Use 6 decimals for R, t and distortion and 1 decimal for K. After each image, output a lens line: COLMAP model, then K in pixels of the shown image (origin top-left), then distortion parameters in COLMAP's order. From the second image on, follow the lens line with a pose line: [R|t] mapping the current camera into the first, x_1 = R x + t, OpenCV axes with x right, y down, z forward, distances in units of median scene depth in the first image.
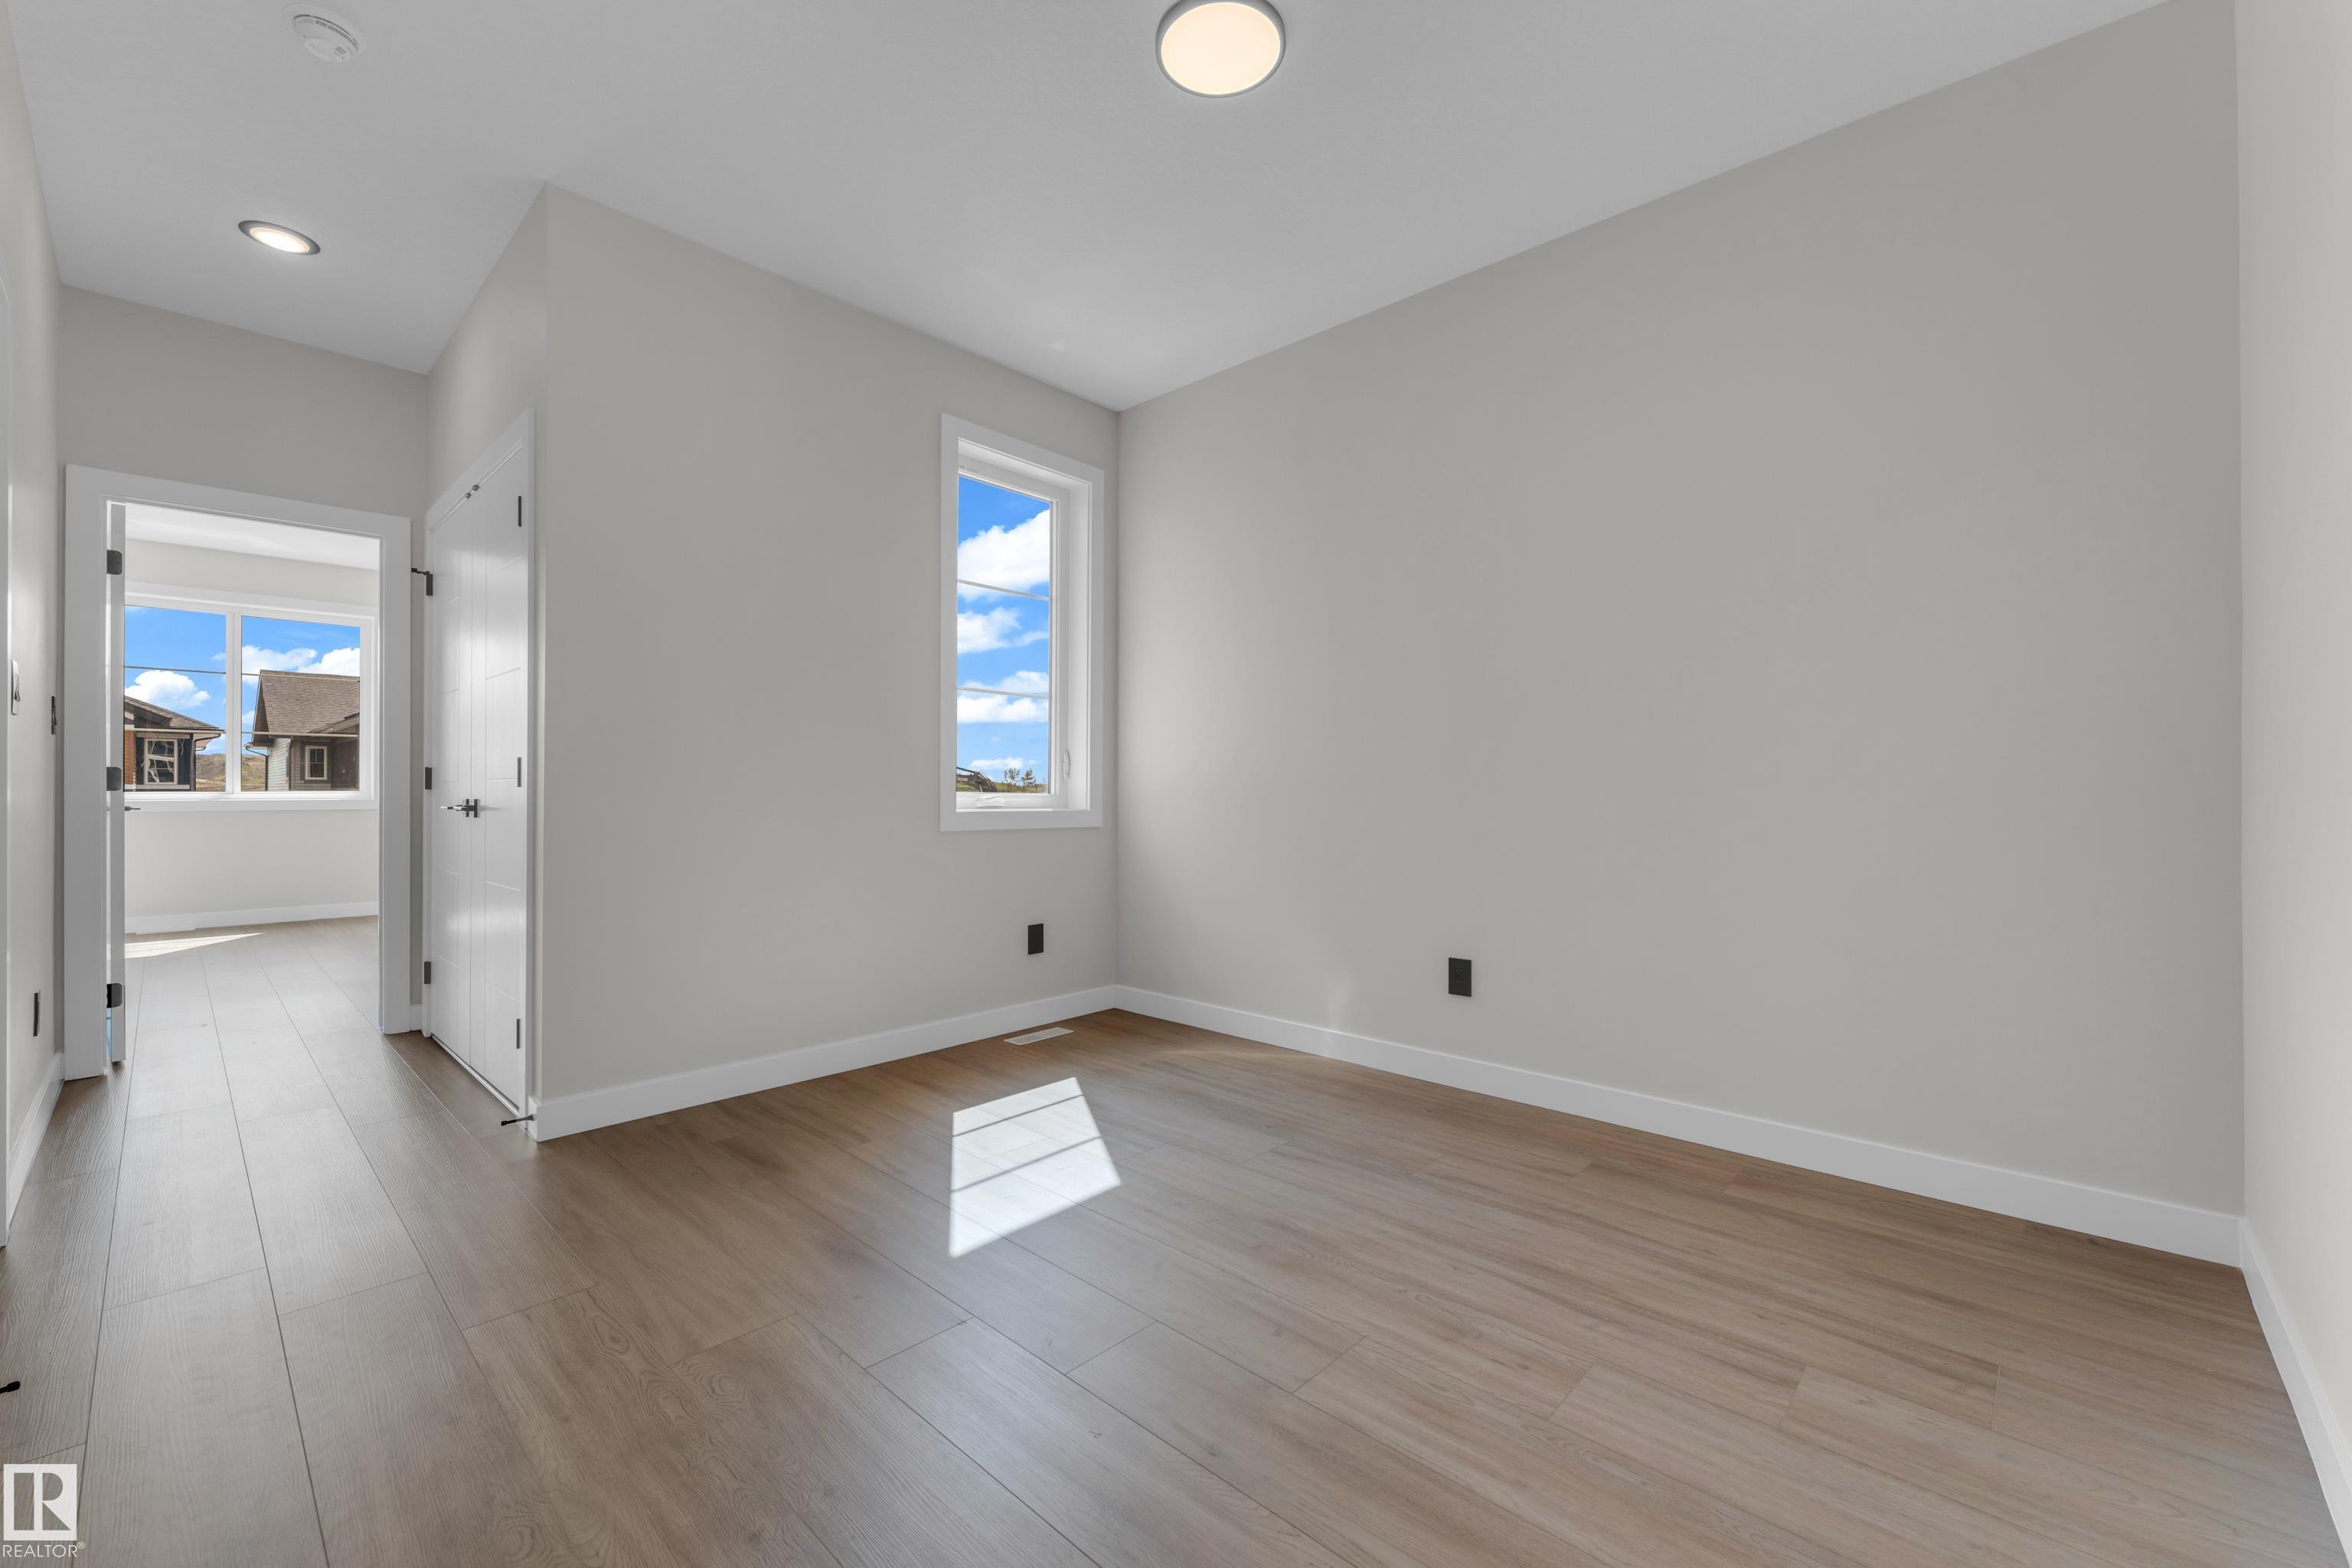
lens RADIAL K [[946.9, 0, 1167.6], [0, 946.9, 790.1], [0, 0, 1]] dist [0.003637, 0.000159]
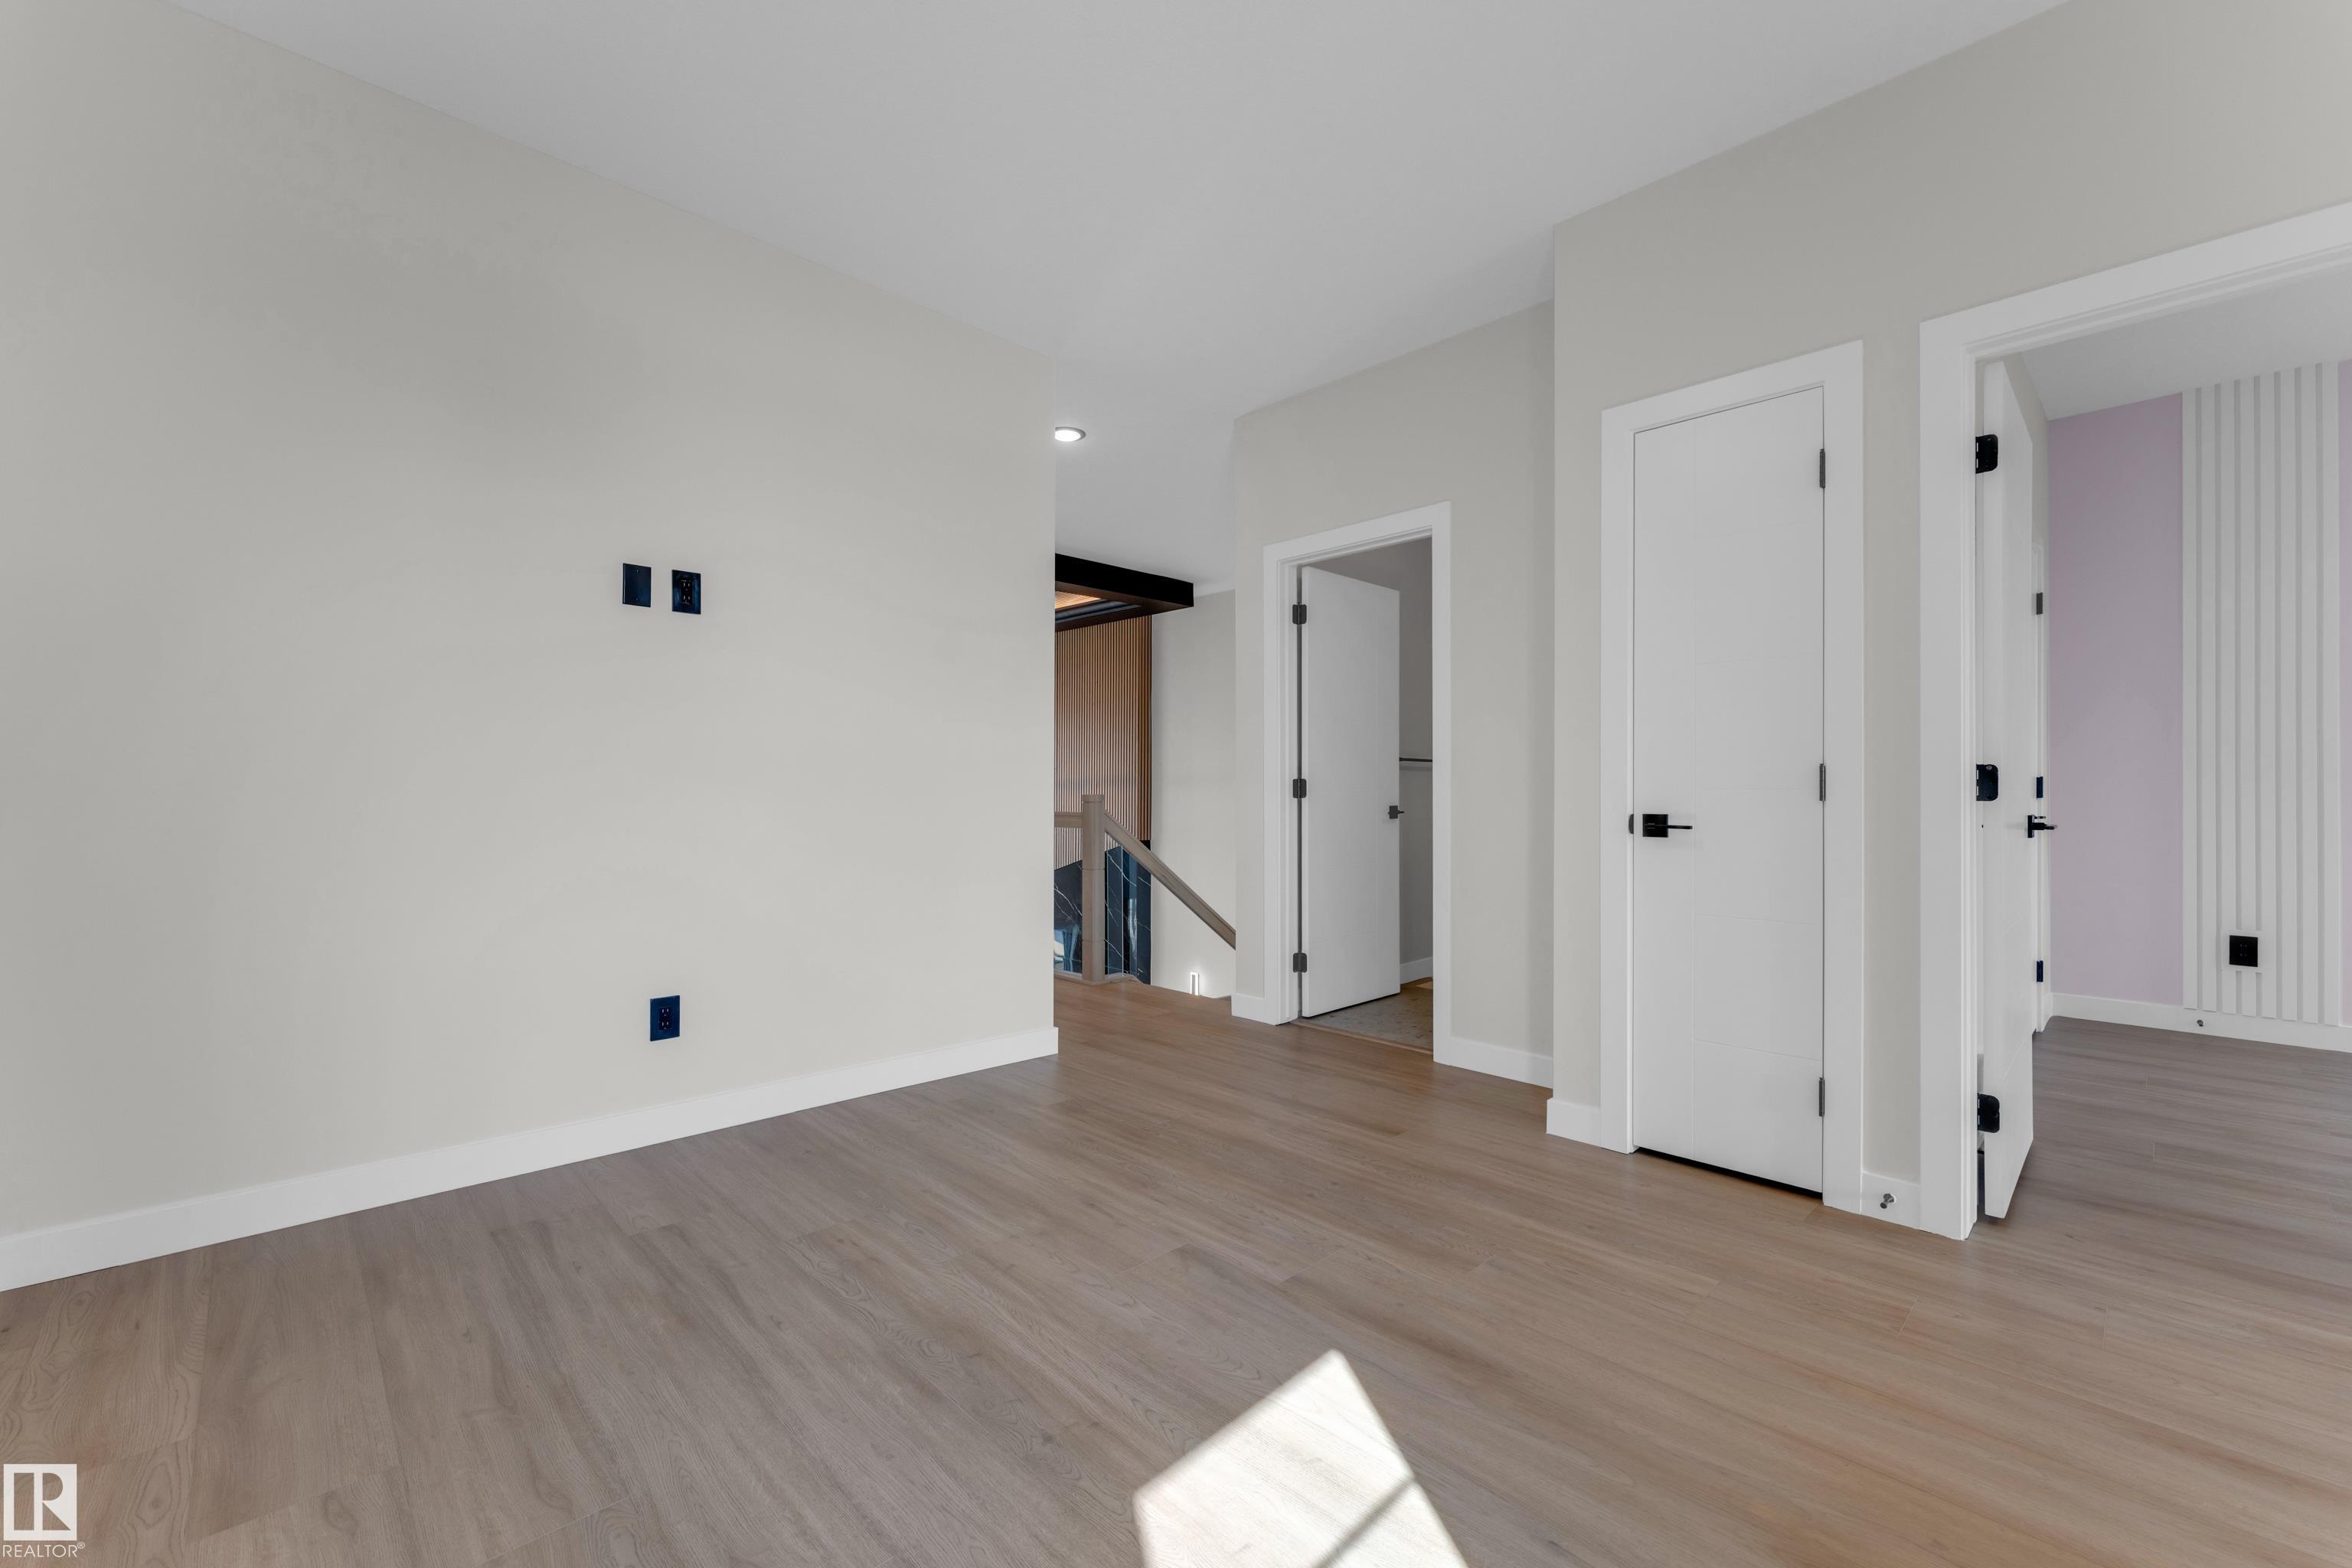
lens RADIAL K [[946.9, 0, 1177.8], [0, 946.9, 791.2], [0, 0, 1]] dist [0.003637, 0.000159]
pose [[-0.999188, -0.005654, 0.039889, -0.123455], [-0.005912, 0.999962, -0.006348, -0.010015], [-0.039851, -0.006579, -0.999184, 2.001549]]
